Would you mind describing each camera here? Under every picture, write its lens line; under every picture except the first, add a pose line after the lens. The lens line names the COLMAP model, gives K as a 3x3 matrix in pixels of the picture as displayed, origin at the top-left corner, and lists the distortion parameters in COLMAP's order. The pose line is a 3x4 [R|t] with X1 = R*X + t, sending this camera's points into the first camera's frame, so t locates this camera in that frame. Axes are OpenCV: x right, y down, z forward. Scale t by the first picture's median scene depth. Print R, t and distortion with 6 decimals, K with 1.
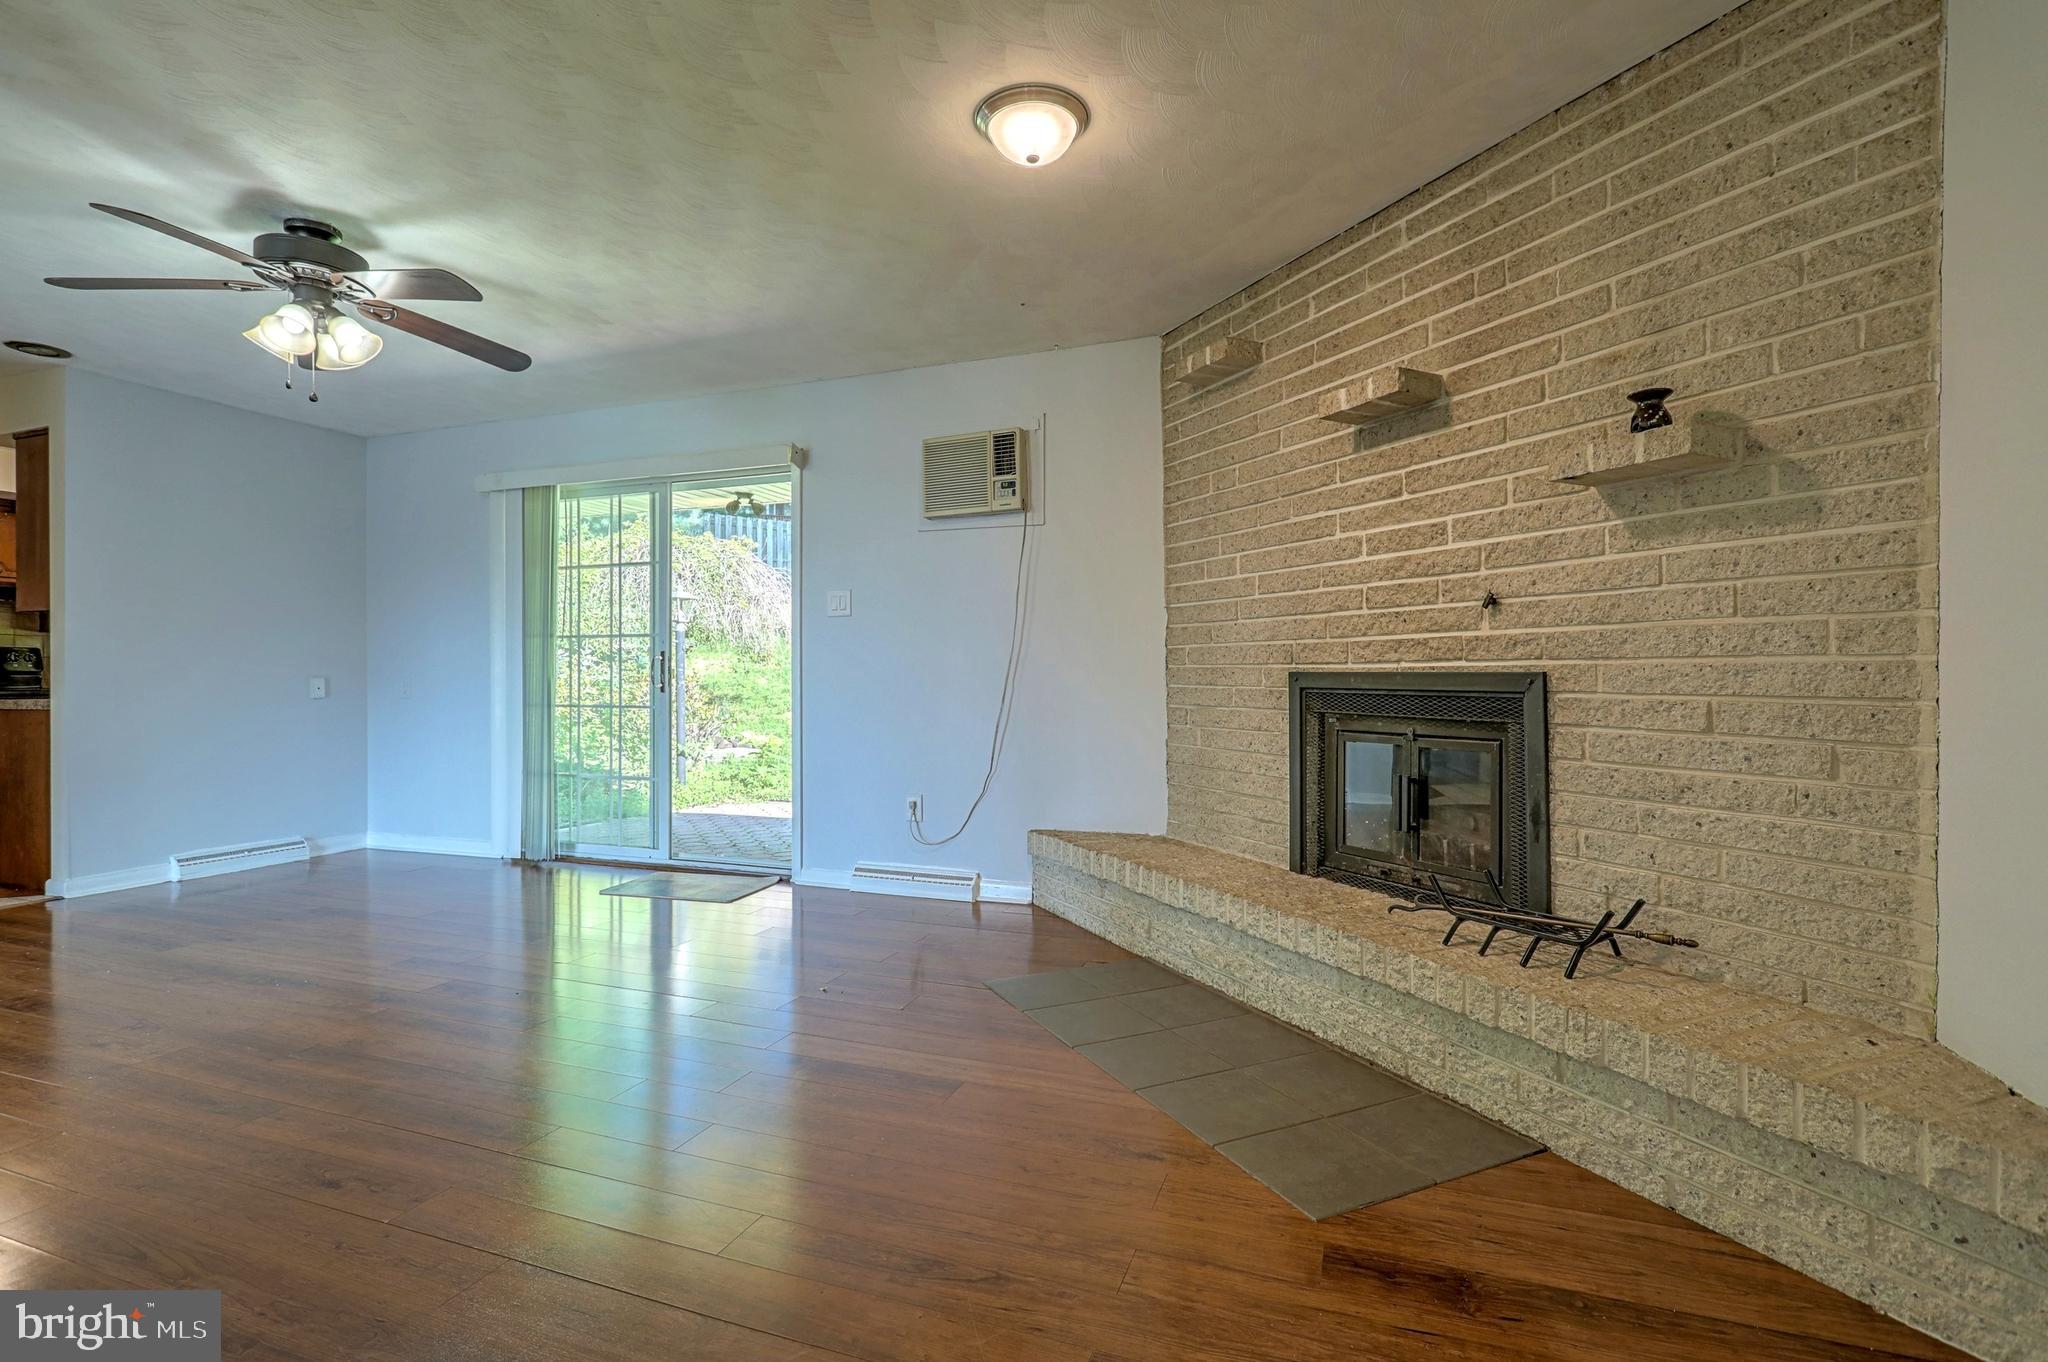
lens RADIAL K [[978.8, 0, 1020.9], [0, 978.8, 678.7], [0, 0, 1]] dist [-0.001151, 0.001425]
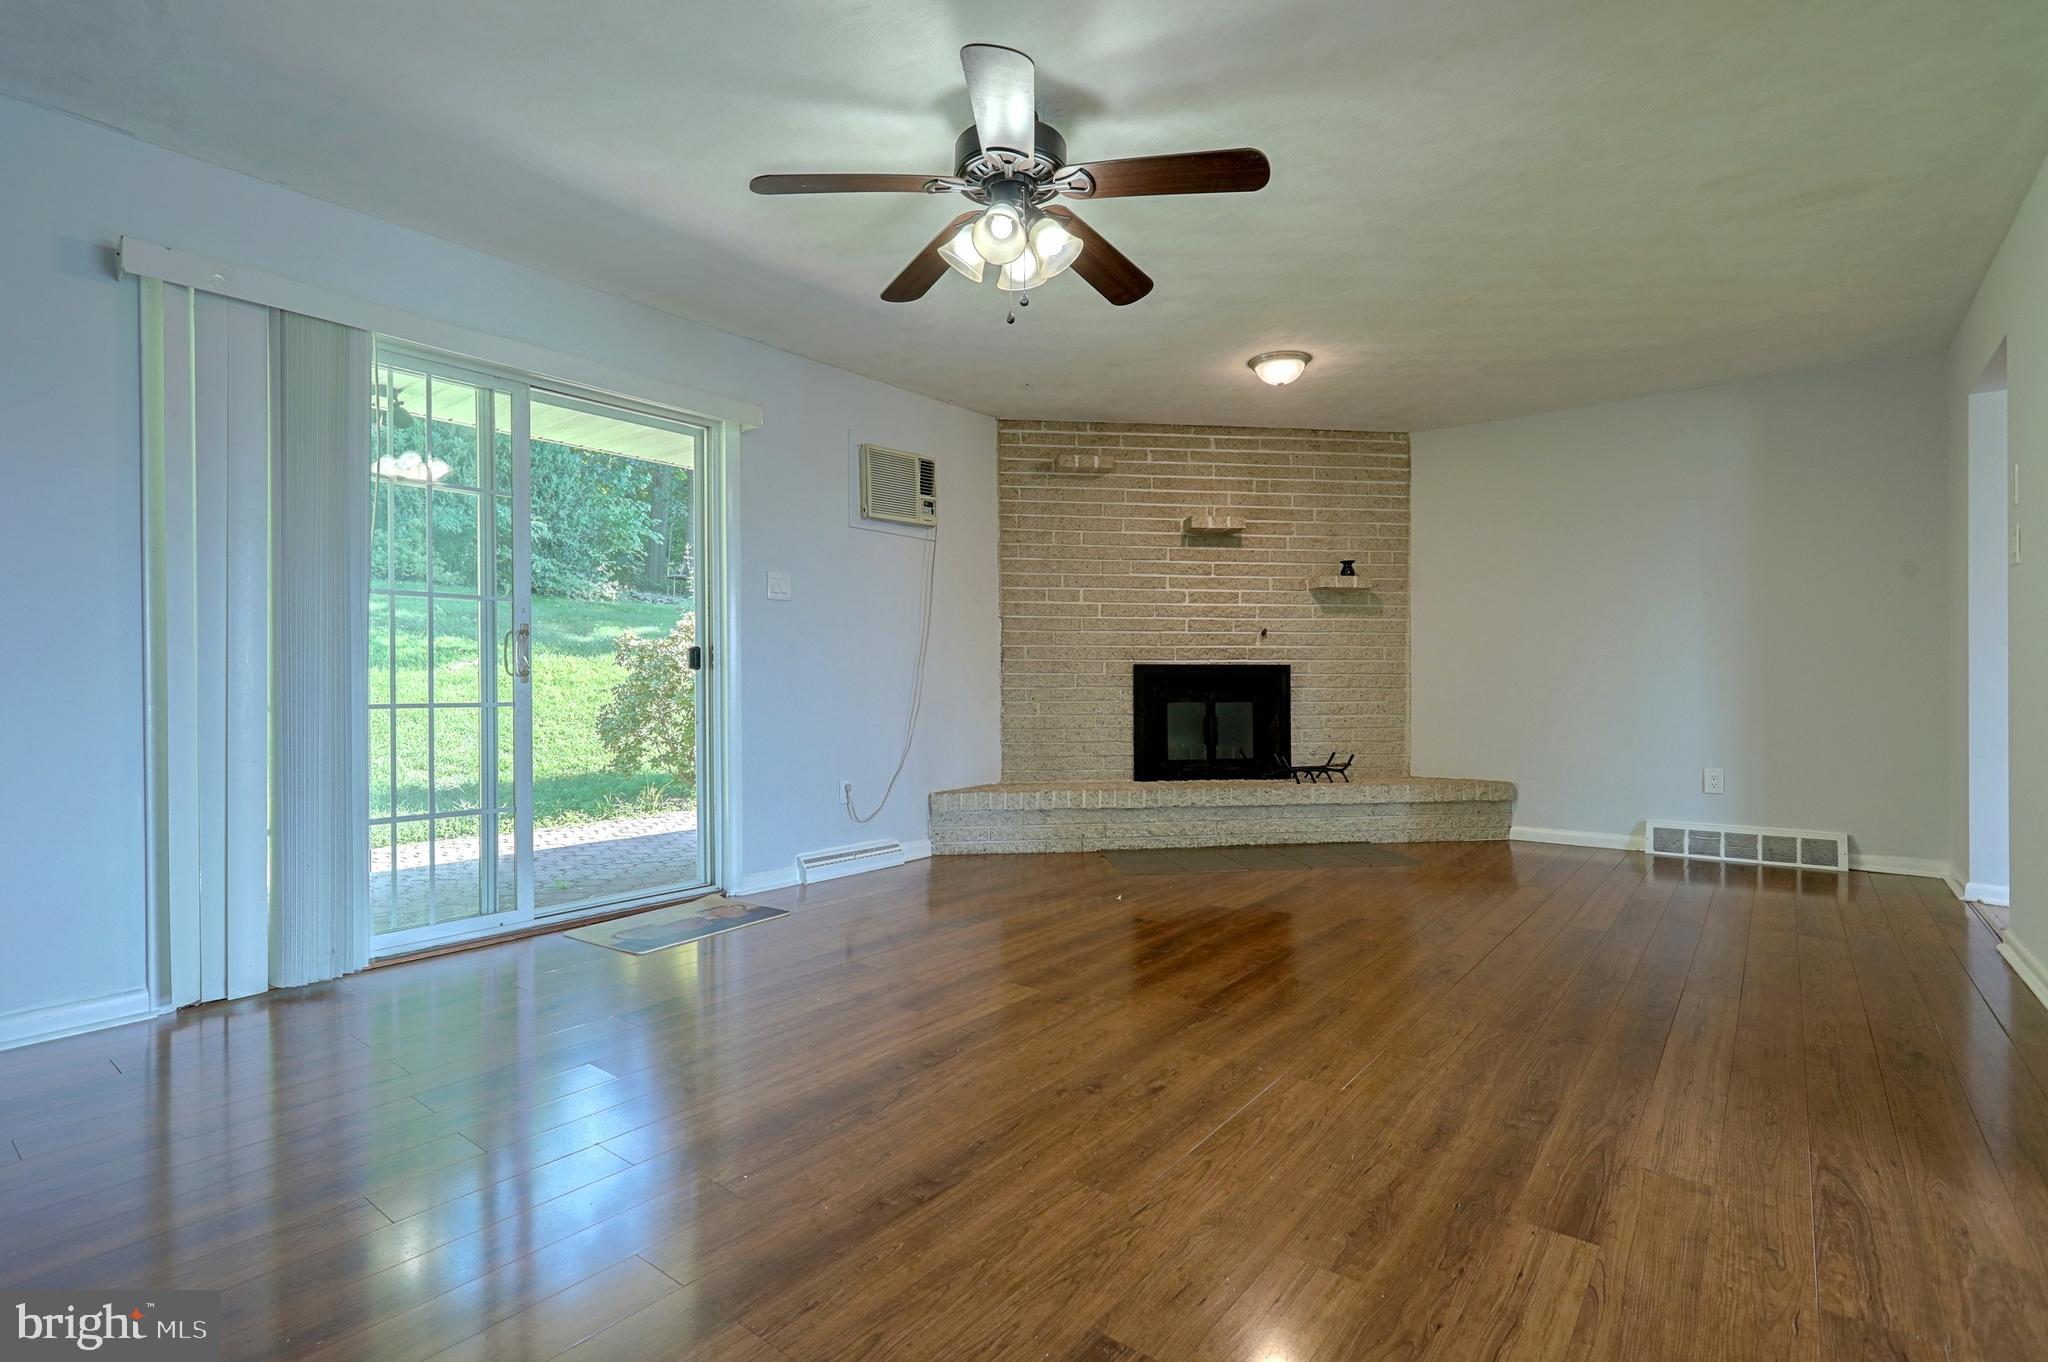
lens RADIAL K [[978.8, 0, 1020.8], [0, 978.8, 682.2], [0, 0, 1]] dist [-0.001151, 0.001425]
pose [[0.292918, -0.001124, 0.956137, -1.491623], [0.005299, 0.999986, -0.000448, 0.025288], [-0.956123, 0.005198, 0.292920, 0.731393]]
